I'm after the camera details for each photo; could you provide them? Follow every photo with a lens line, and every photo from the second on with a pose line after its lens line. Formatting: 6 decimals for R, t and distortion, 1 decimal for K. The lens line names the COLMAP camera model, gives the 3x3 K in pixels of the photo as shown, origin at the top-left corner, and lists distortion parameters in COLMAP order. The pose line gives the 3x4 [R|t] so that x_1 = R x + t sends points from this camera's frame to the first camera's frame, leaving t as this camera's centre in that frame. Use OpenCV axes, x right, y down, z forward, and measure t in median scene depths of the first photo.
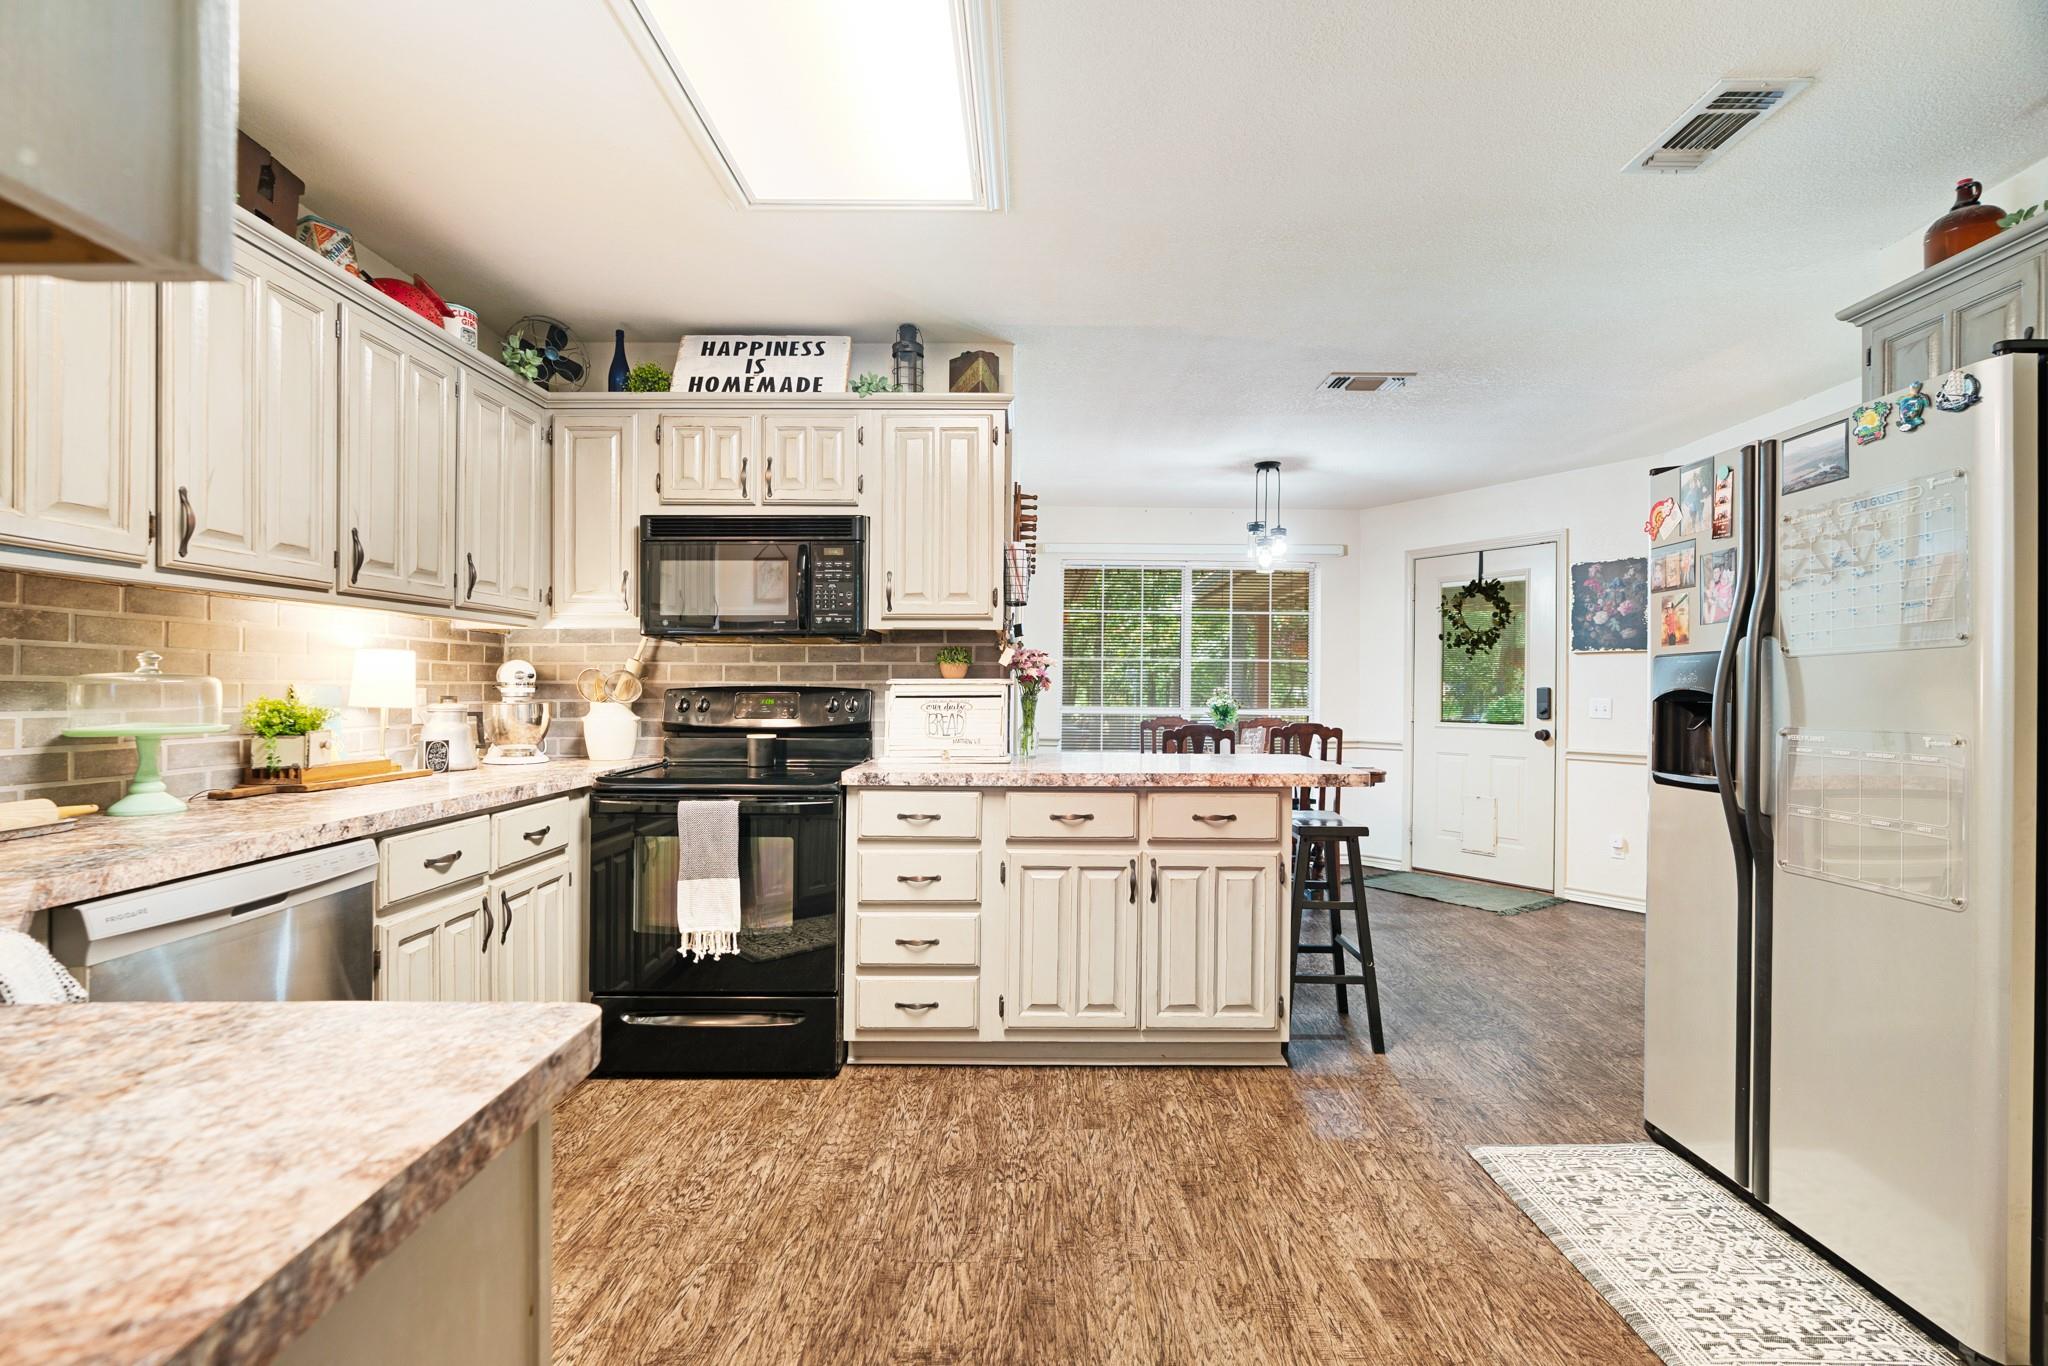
lens RADIAL K [[945.9, 0, 1029.4], [0, 945.9, 692.1], [0, 0, 1]] dist [0.000208, 0.000067]
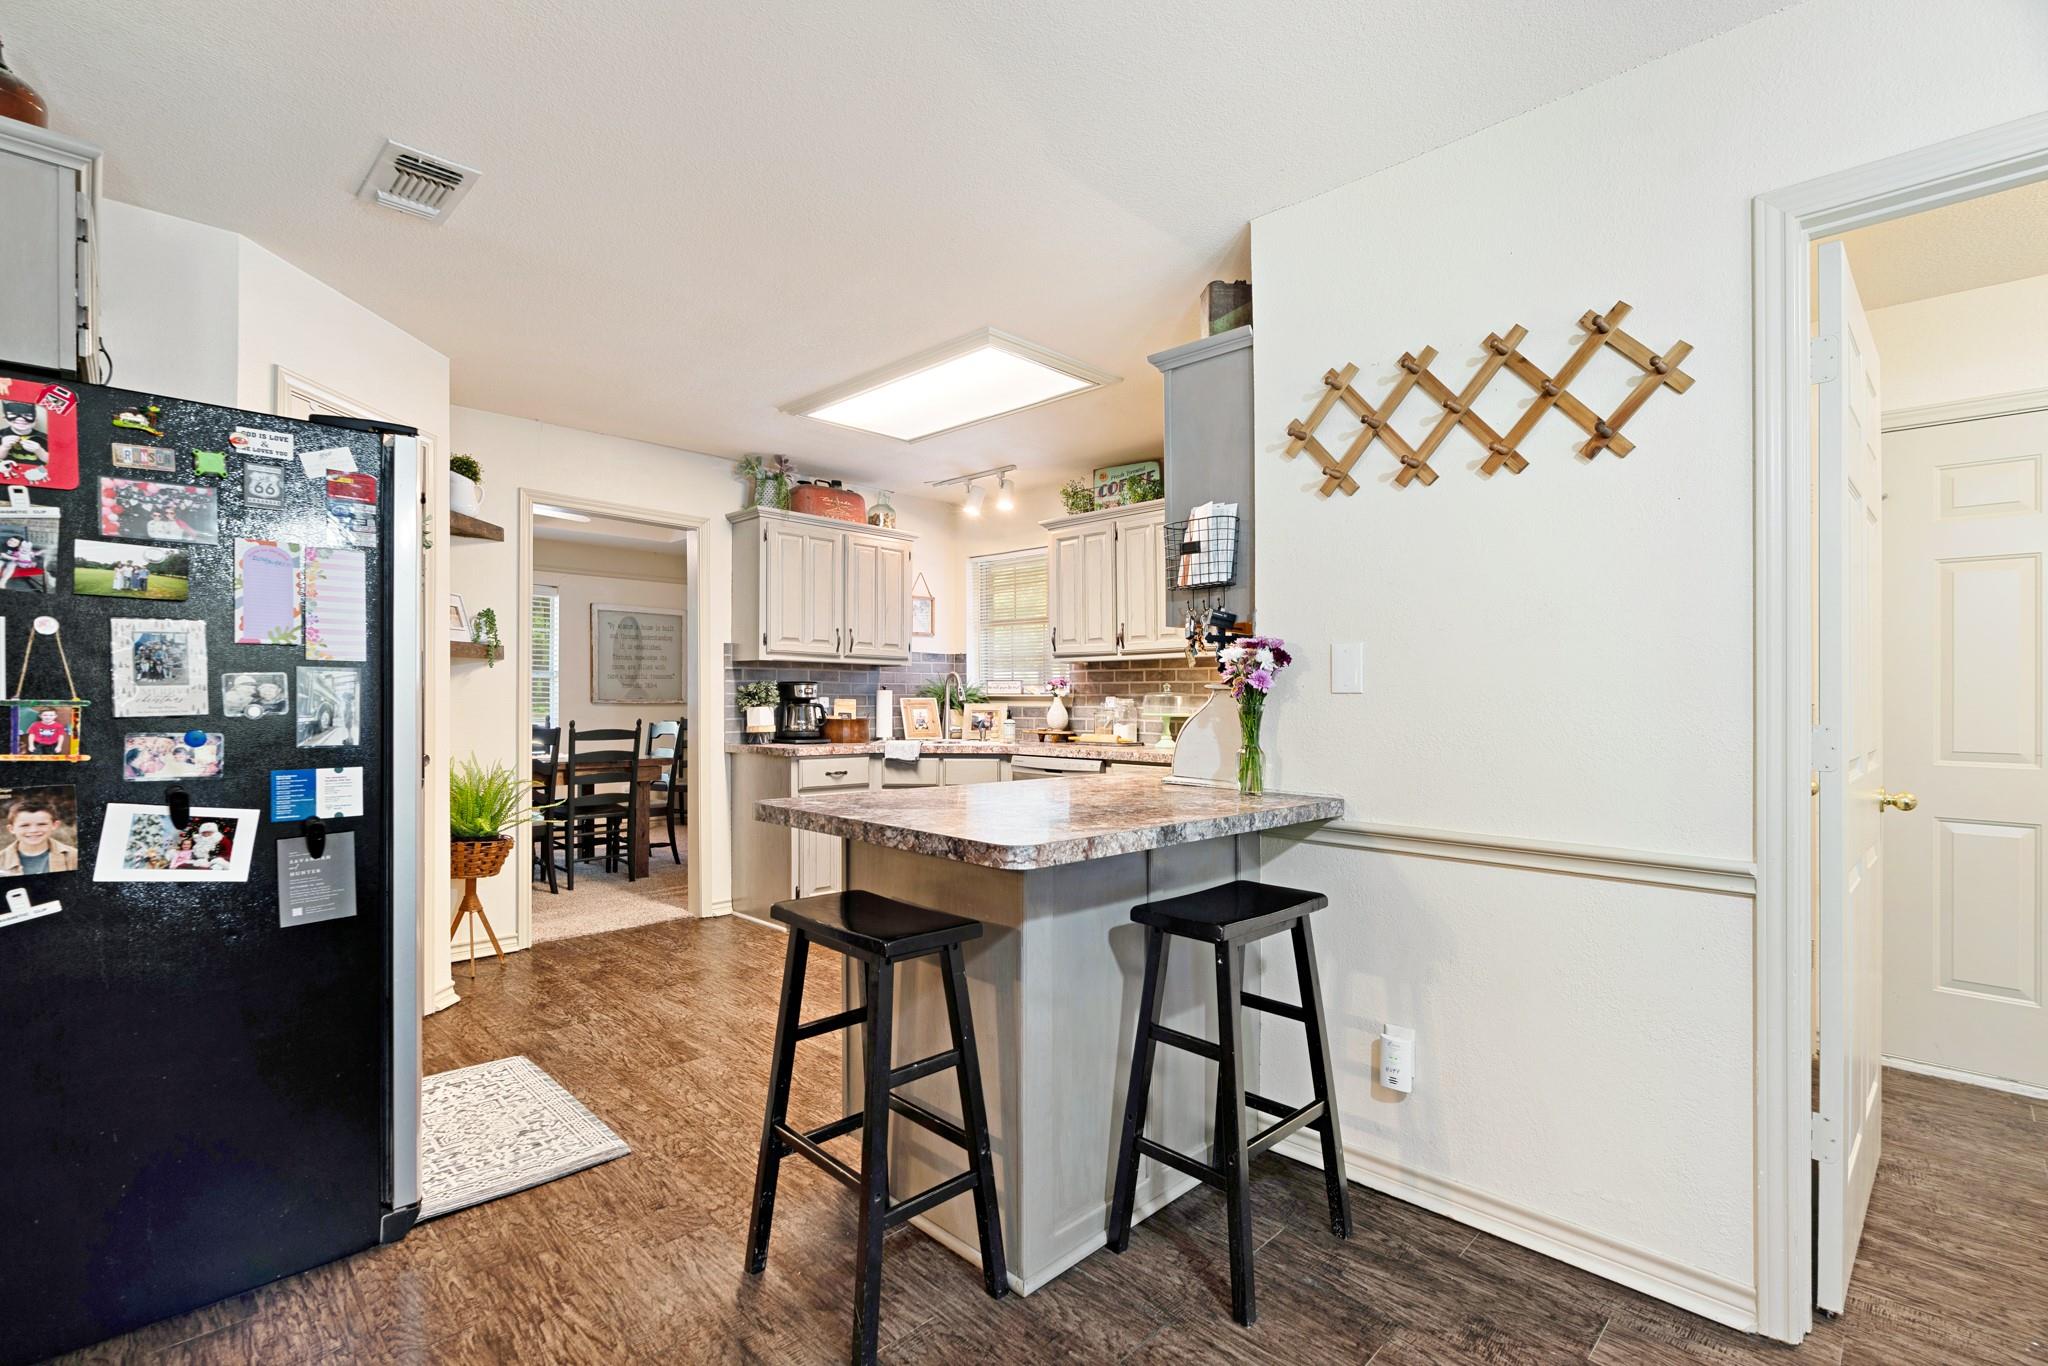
lens RADIAL K [[945.9, 0, 1024.2], [0, 945.9, 694.6], [0, 0, 1]] dist [0.000208, 0.000067]
pose [[-0.700790, -0.009662, -0.713302, 1.046759], [-0.005269, 0.999951, -0.008368, 0.000351], [0.713348, -0.002106, -0.700807, 2.357216]]
